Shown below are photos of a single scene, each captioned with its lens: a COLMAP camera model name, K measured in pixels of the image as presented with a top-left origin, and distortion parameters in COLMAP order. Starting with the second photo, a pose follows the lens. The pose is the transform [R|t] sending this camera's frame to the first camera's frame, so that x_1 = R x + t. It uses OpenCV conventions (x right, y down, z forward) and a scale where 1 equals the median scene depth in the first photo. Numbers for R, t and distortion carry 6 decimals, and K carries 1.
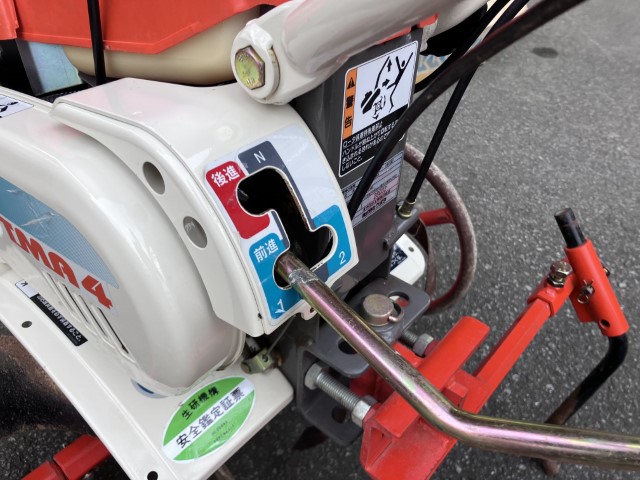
lens RADIAL K [[508.9, 0, 321.5], [0, 508.9, 241.1], [0, 0, 1]] dist [0.008227, -0.013023]
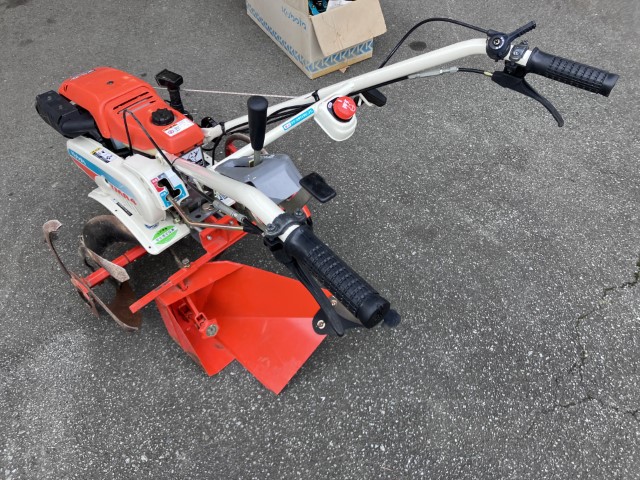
lens RADIAL K [[508.9, 0, 320.7], [0, 508.9, 241.6], [0, 0, 1]] dist [0.008227, -0.013023]
pose [[0.996755, 0.016188, -0.078848, 1.698749], [-0.002390, 0.985089, 0.172028, -0.359485], [0.080457, -0.171282, 0.981931, -3.623928]]
